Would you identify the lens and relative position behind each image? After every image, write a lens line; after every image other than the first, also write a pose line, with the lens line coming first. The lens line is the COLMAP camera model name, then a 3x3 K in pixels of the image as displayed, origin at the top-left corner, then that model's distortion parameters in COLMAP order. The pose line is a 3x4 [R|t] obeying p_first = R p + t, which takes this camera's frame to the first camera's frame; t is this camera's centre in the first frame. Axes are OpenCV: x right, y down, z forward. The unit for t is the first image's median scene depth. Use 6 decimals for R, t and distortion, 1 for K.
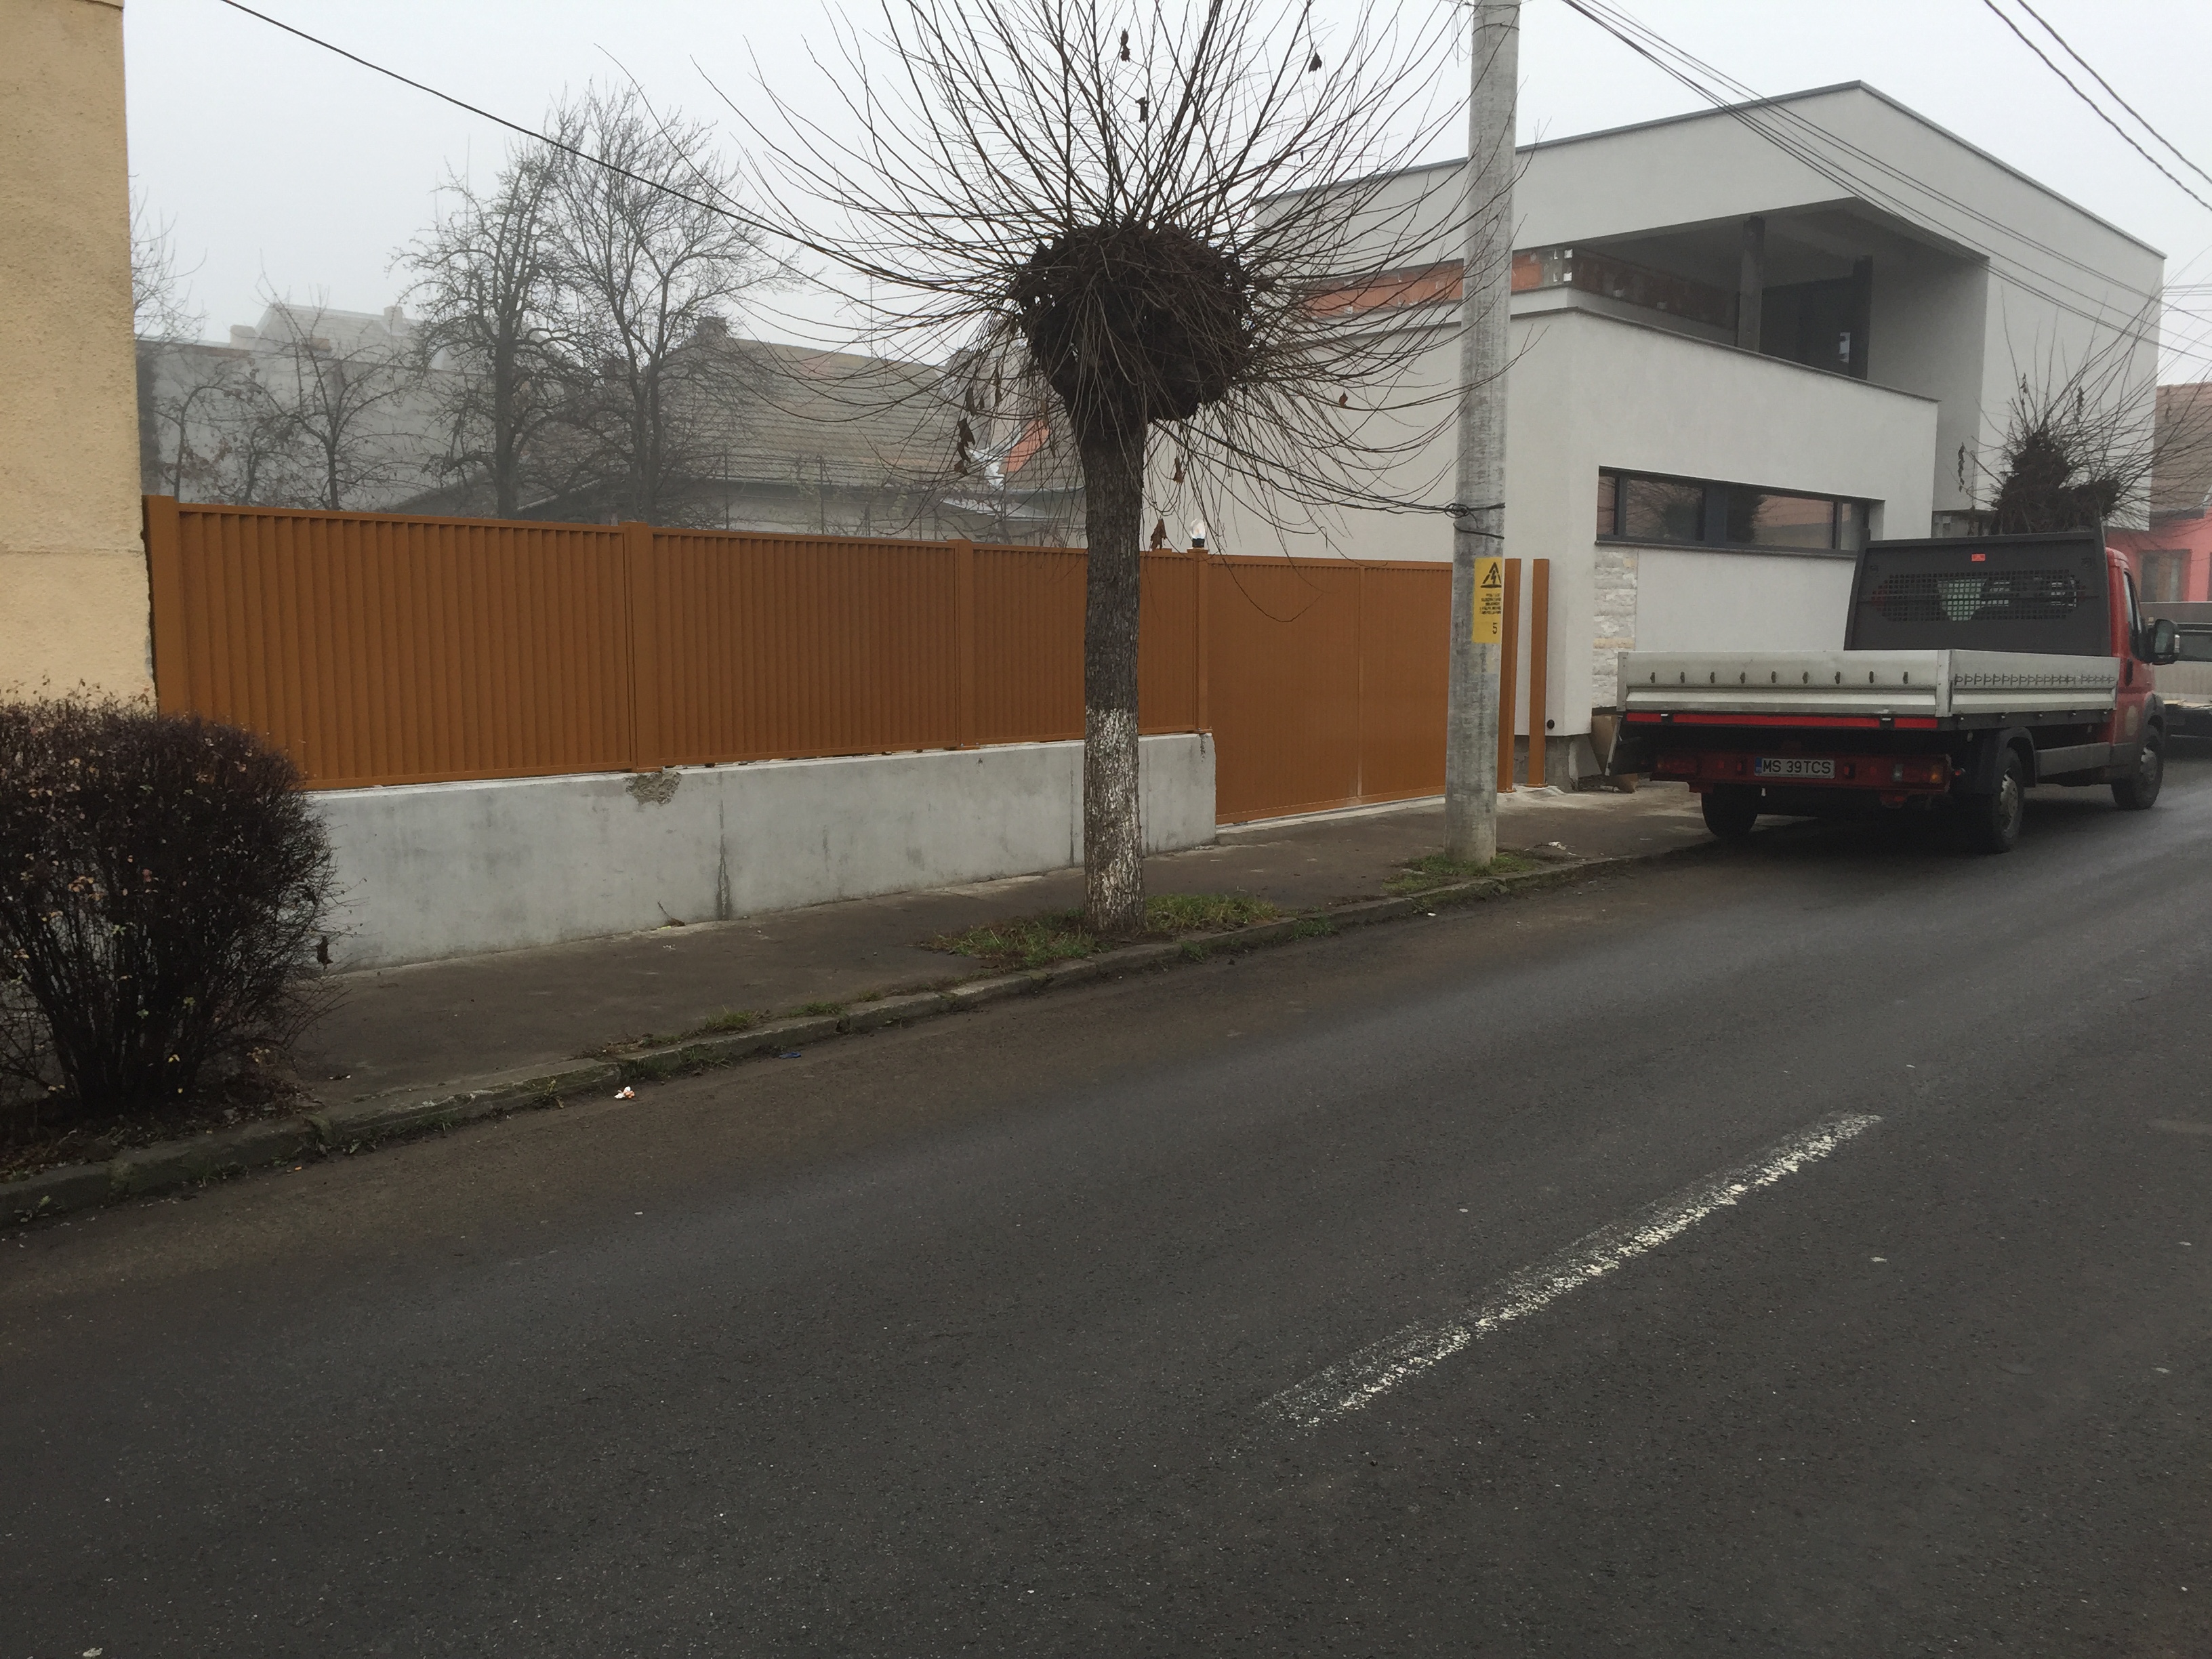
lens RADIAL K [[1912.1, 0, 1119.8], [0, 1912.1, 825.0], [0, 0, 1]] dist [0.067629, -0.087271]
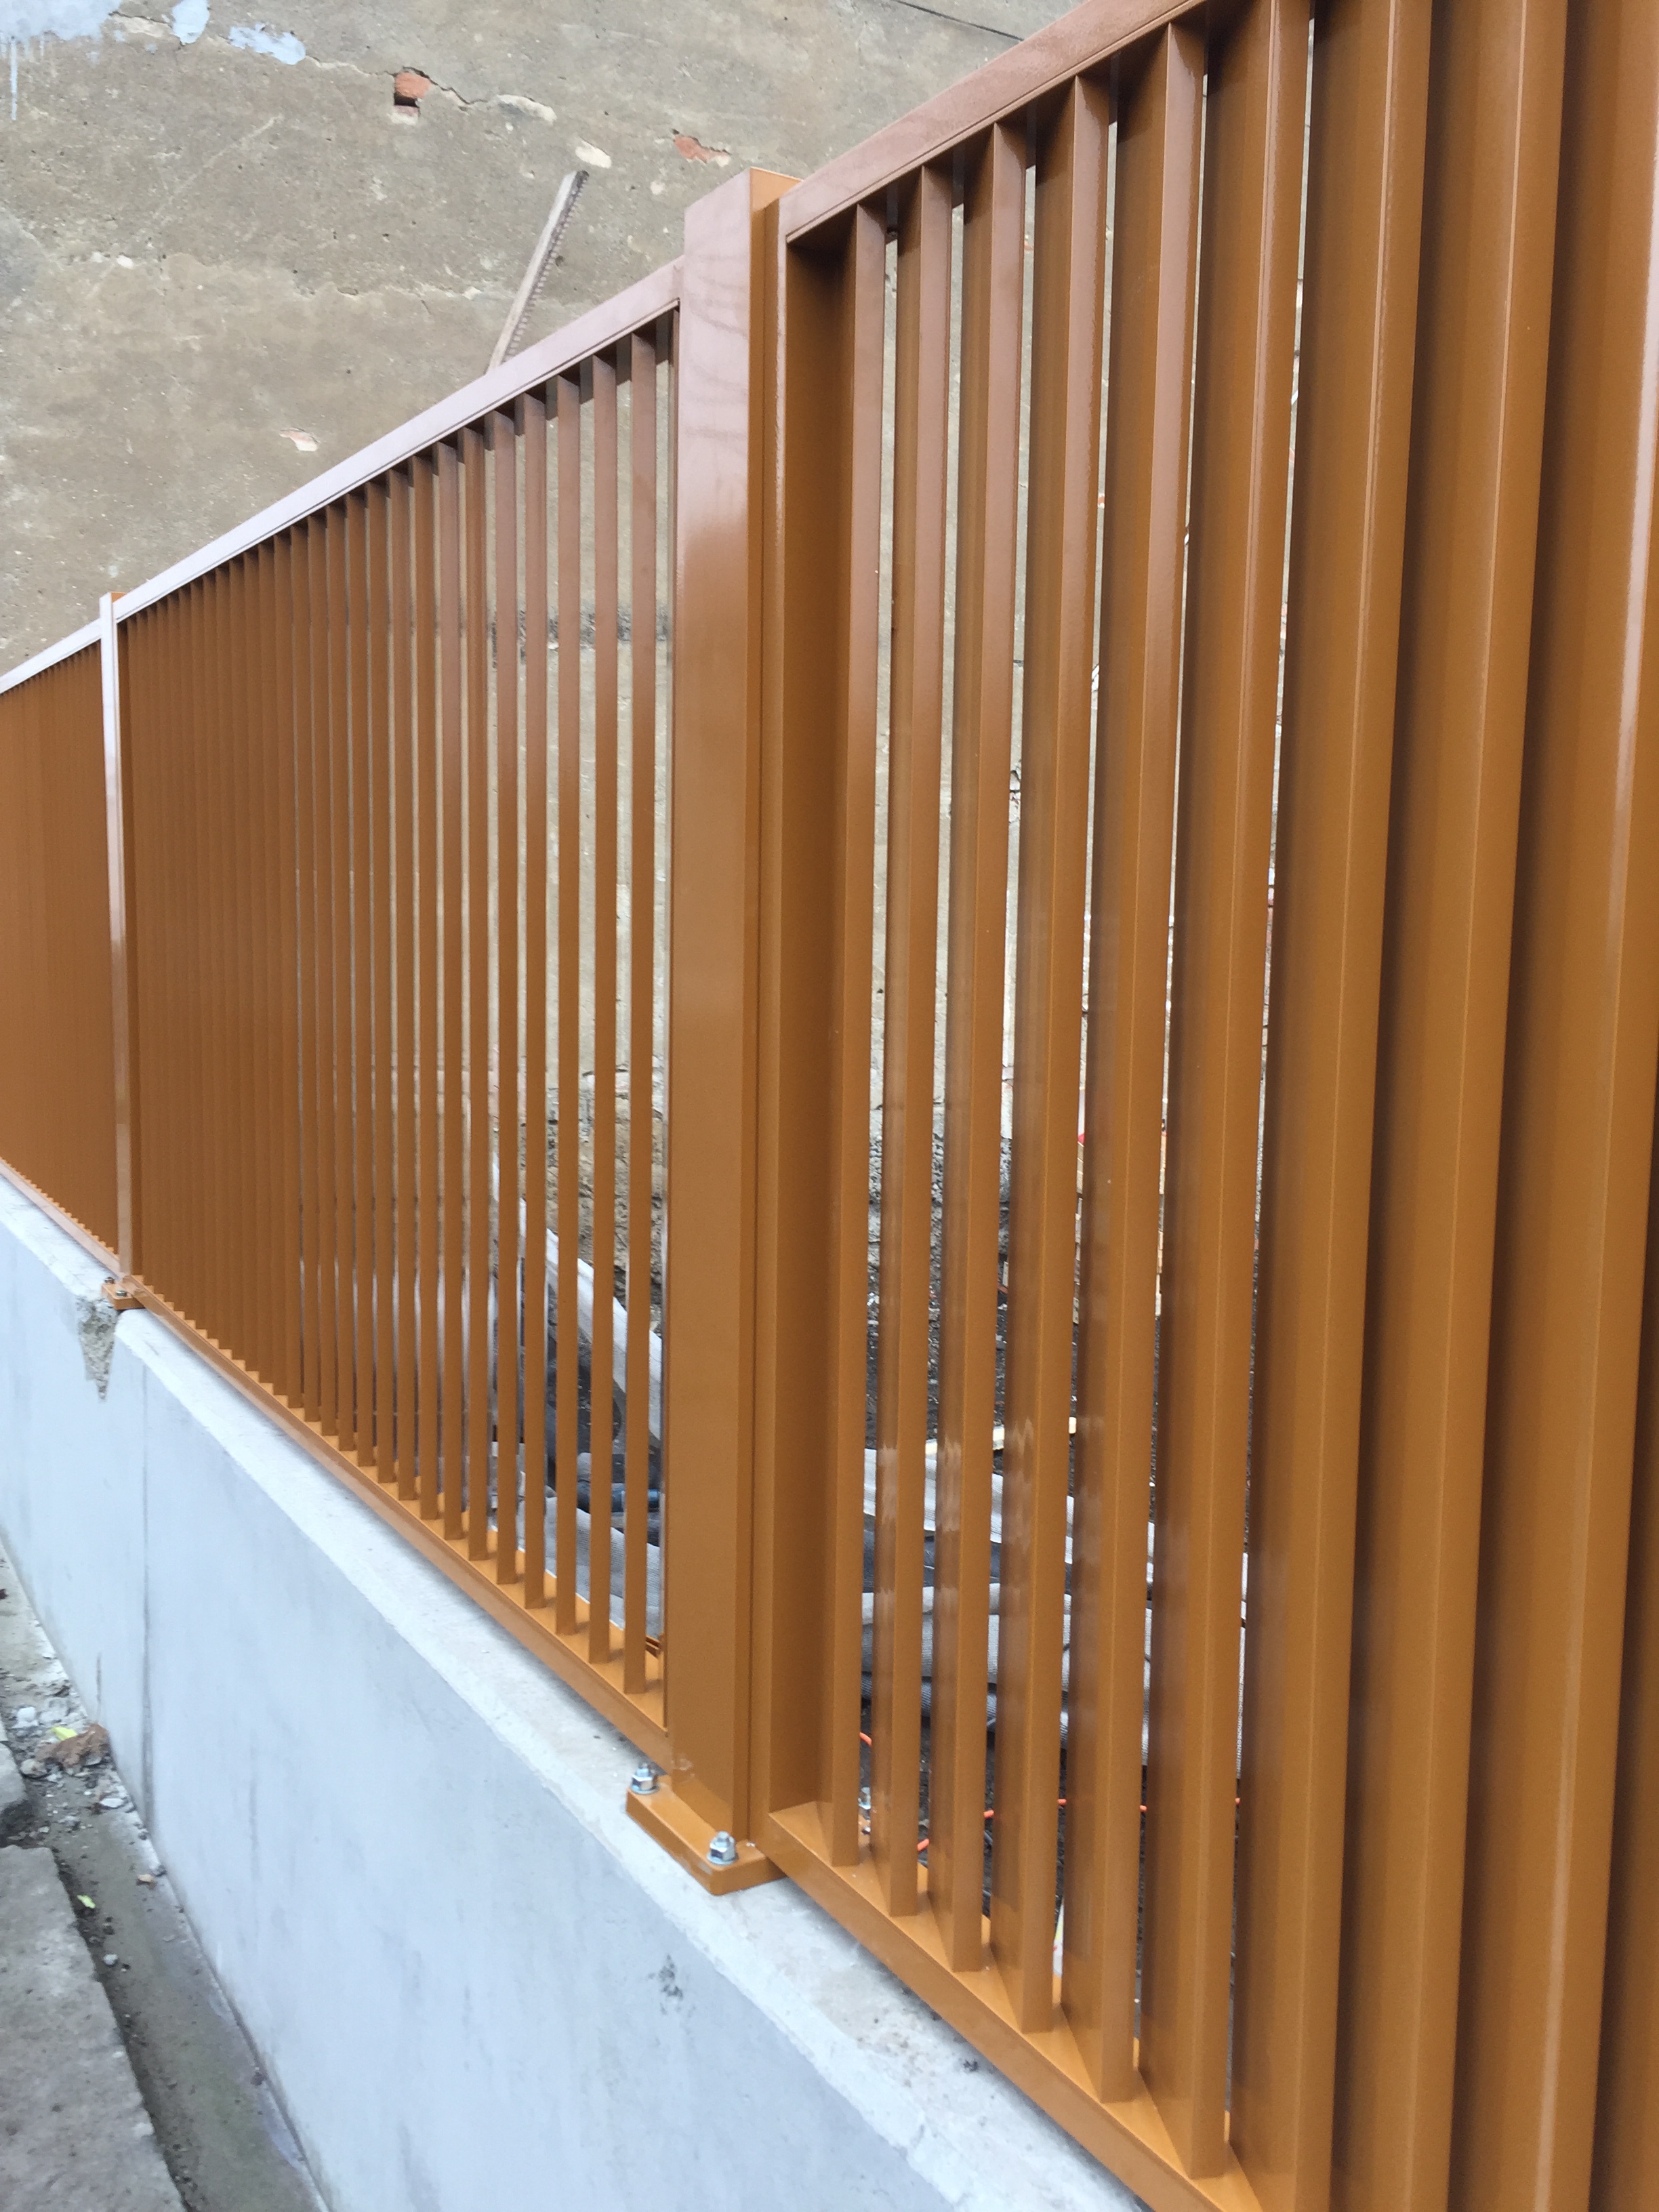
lens RADIAL K [[1912.1, 0, 824.1], [0, 1912.1, 1096.9], [0, 0, 1]] dist [0.067629, -0.087271]
pose [[-0.323116, 0.100615, -0.940995, 0.048209], [-0.113071, 0.983105, 0.143943, -0.130816], [0.939580, 0.152910, -0.306281, 1.202401]]
